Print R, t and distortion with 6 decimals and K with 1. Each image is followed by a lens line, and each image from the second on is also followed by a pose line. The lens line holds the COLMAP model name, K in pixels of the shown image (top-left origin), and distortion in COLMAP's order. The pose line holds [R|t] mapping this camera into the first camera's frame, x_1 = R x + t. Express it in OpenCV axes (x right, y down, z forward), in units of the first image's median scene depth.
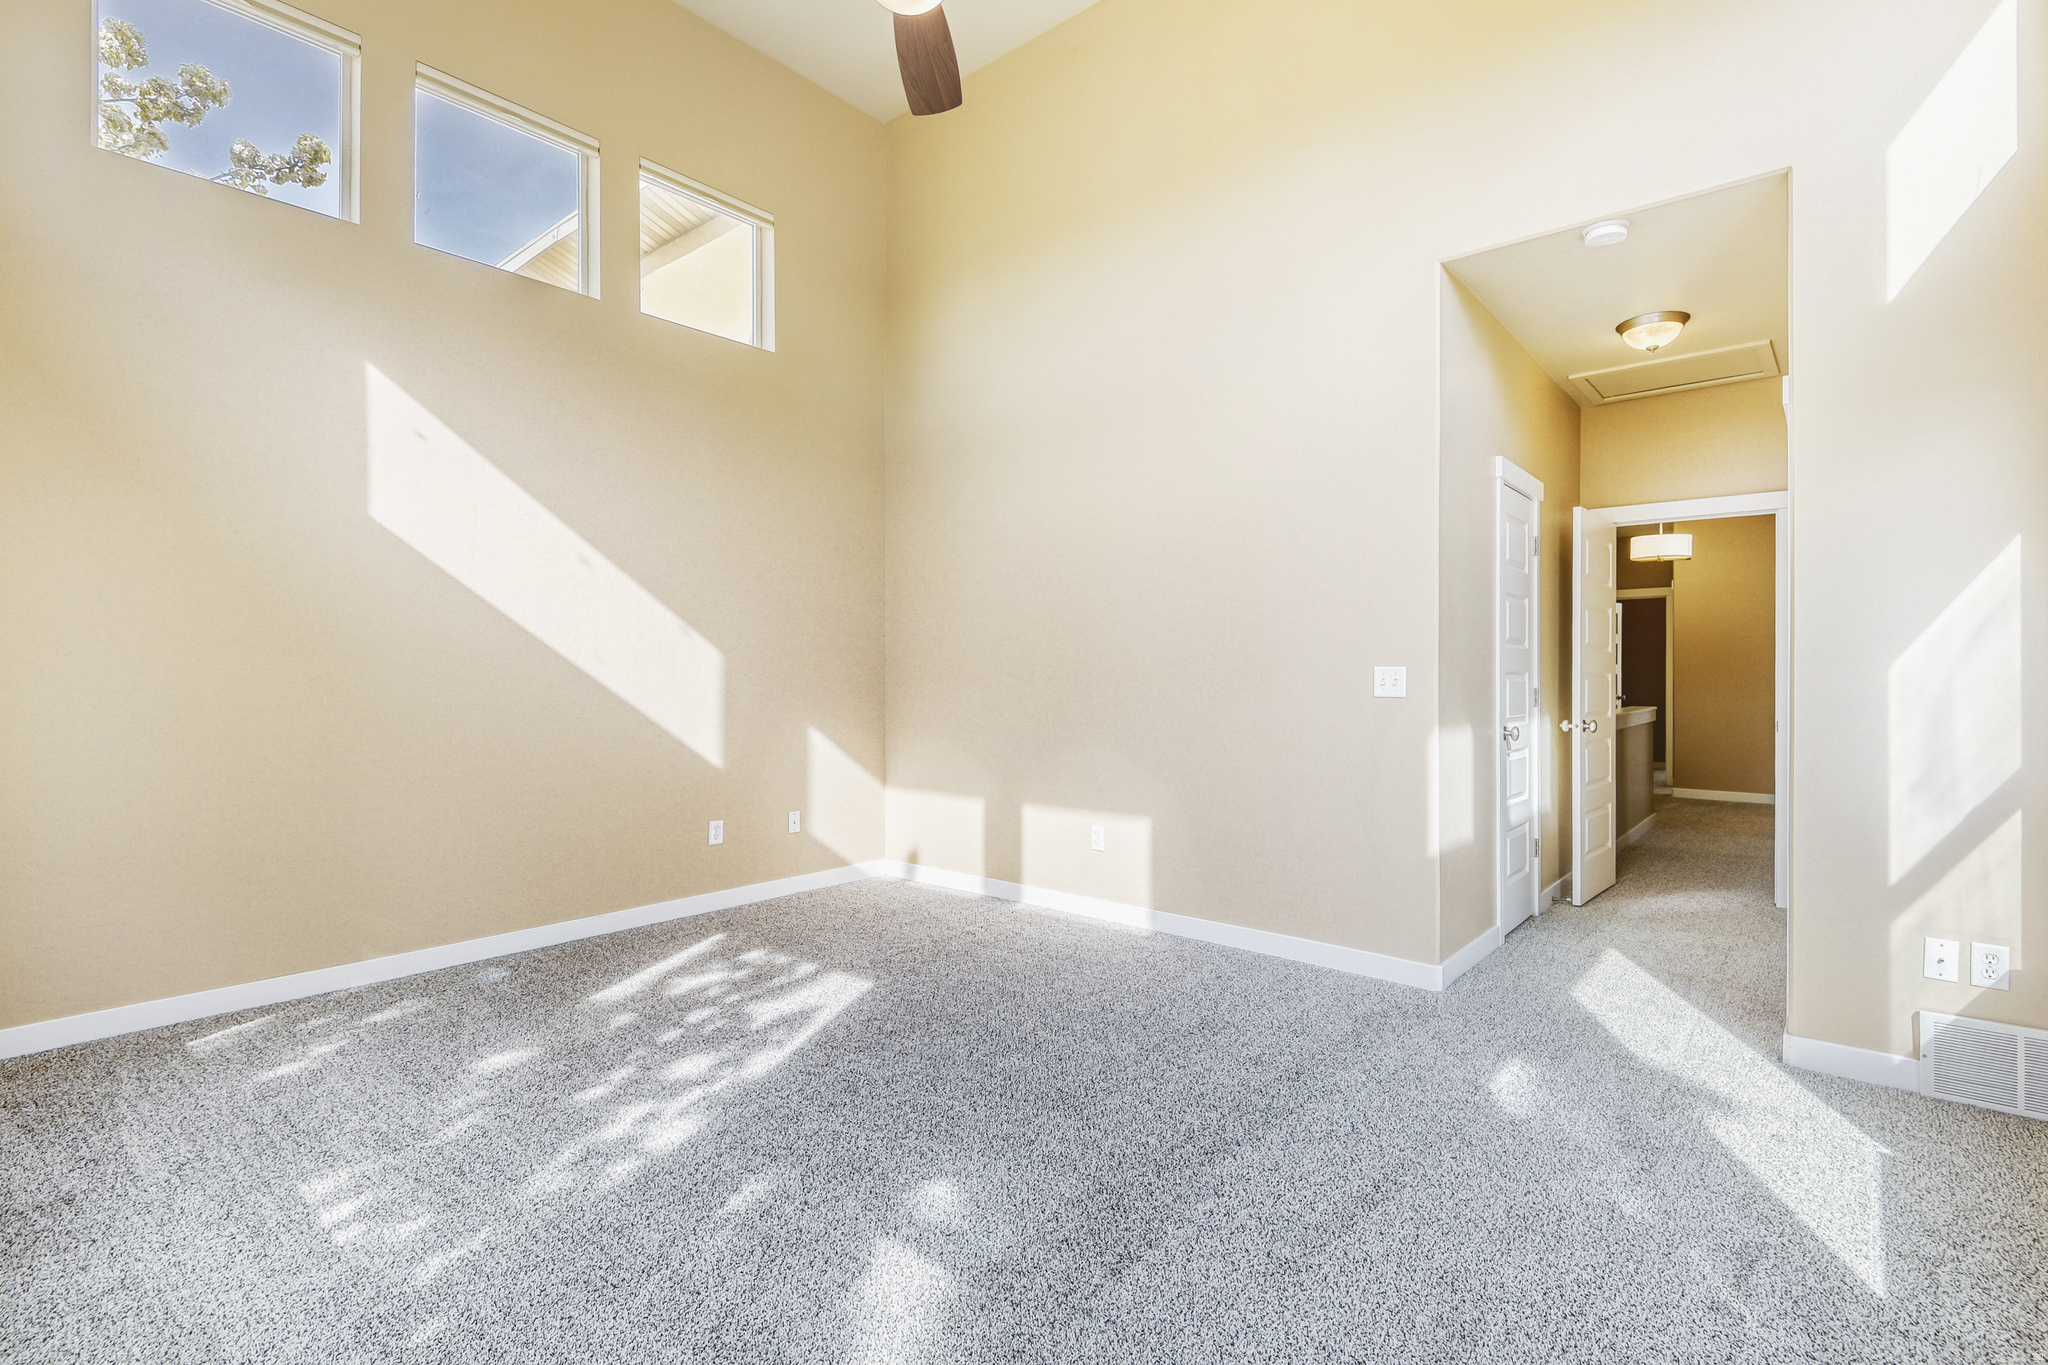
lens RADIAL K [[946.3, 0, 1034.1], [0, 946.3, 681.9], [0, 0, 1]] dist [-0.001323, -0.000434]
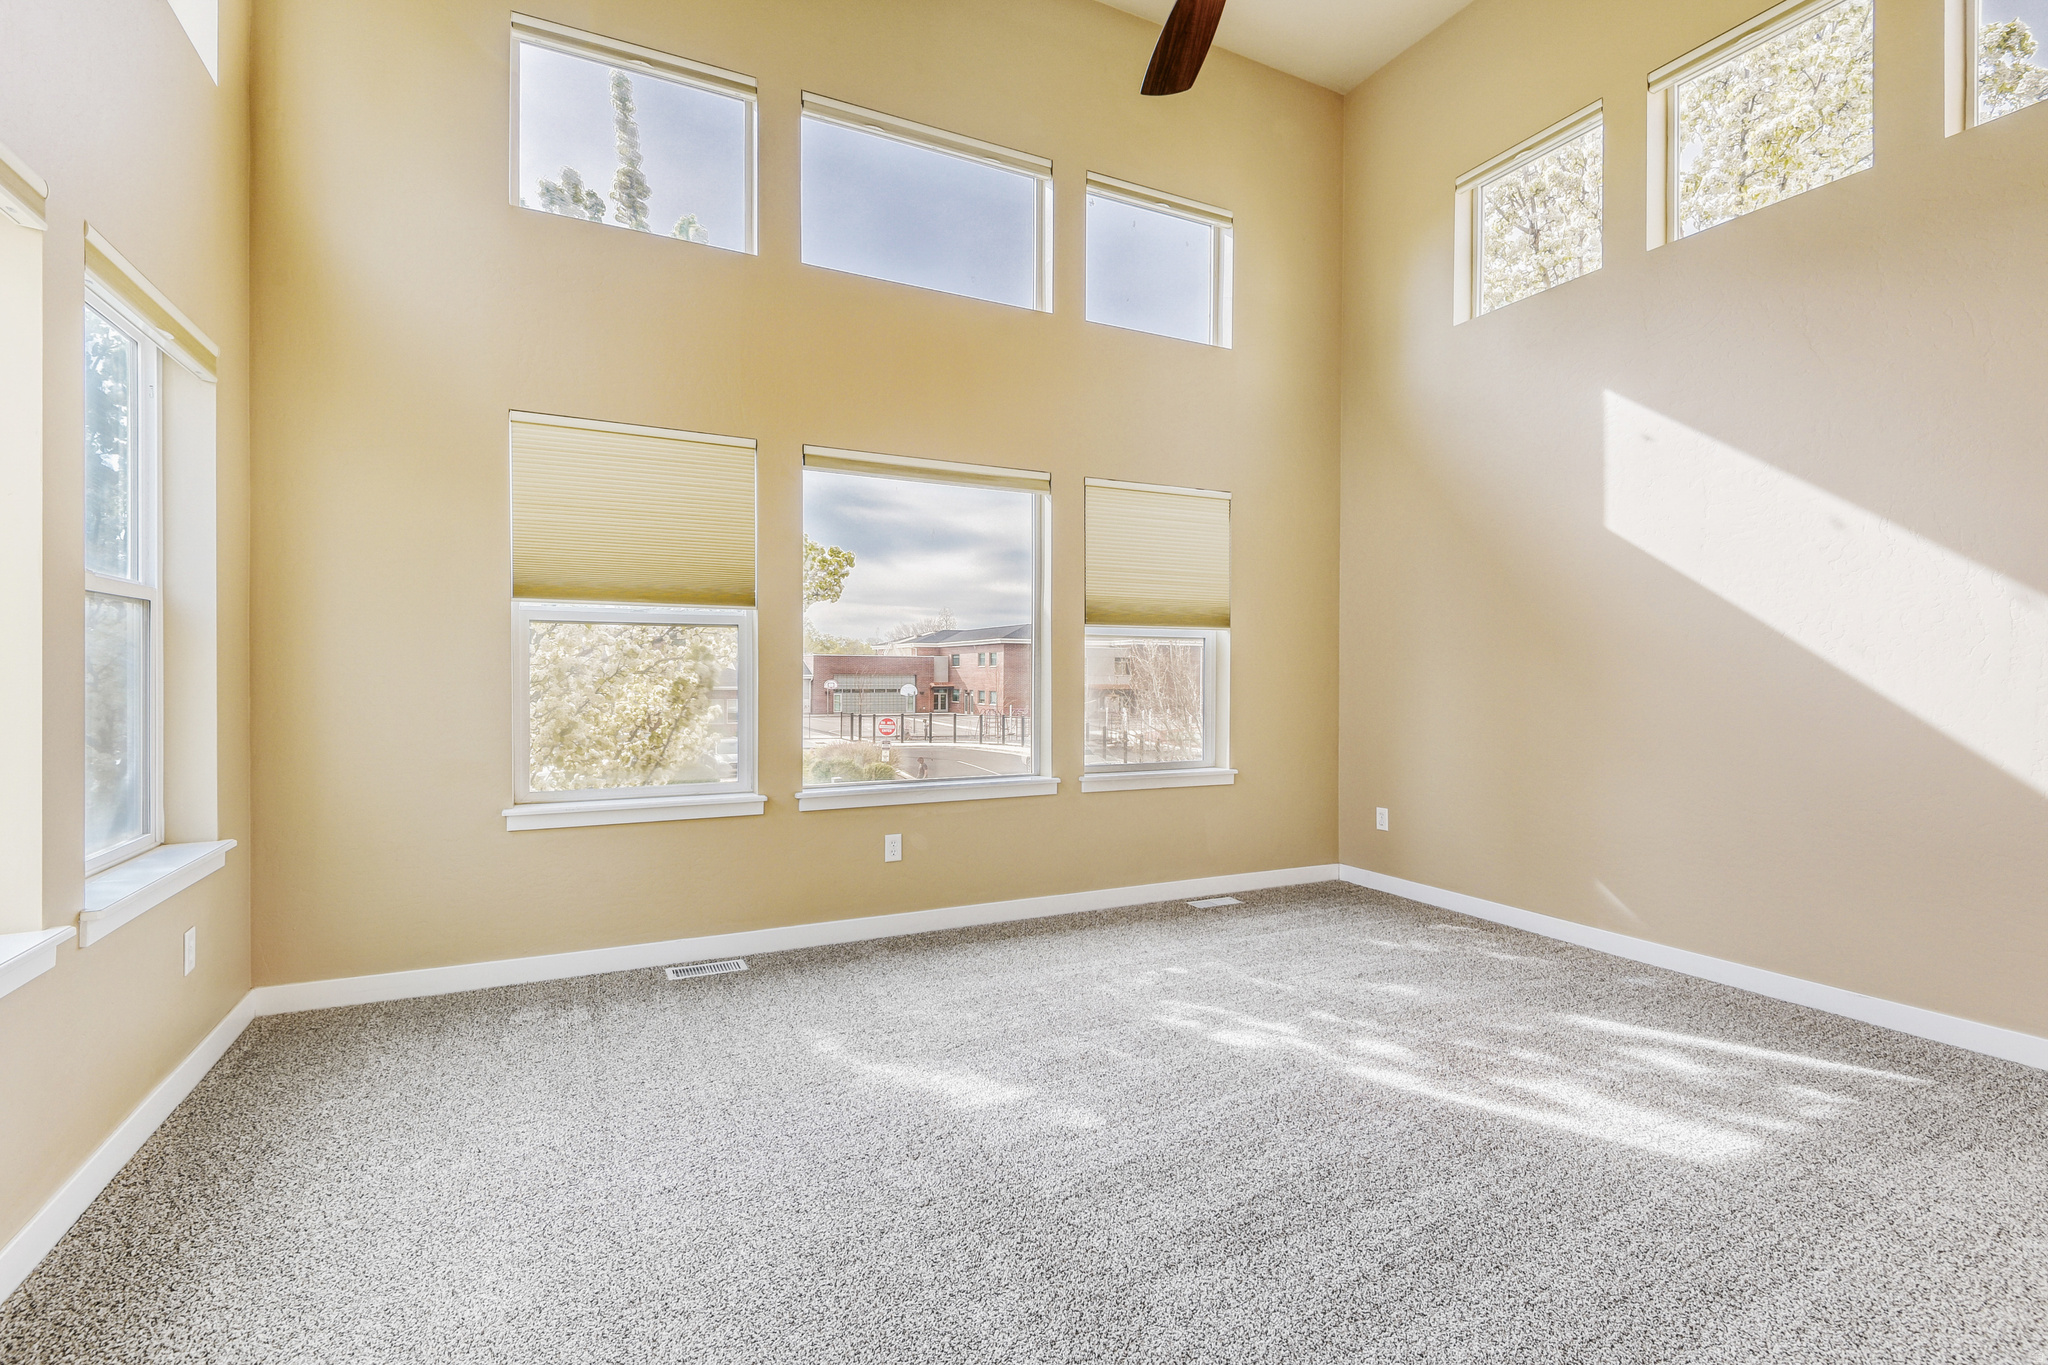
lens RADIAL K [[946.3, 0, 1034.1], [0, 946.3, 681.9], [0, 0, 1]] dist [-0.001323, -0.000434]
pose [[-0.405842, 0.007506, -0.913912, 0.644918], [-0.008889, 0.999887, 0.012160, -0.003582], [0.913900, 0.013059, -0.405729, 0.937613]]
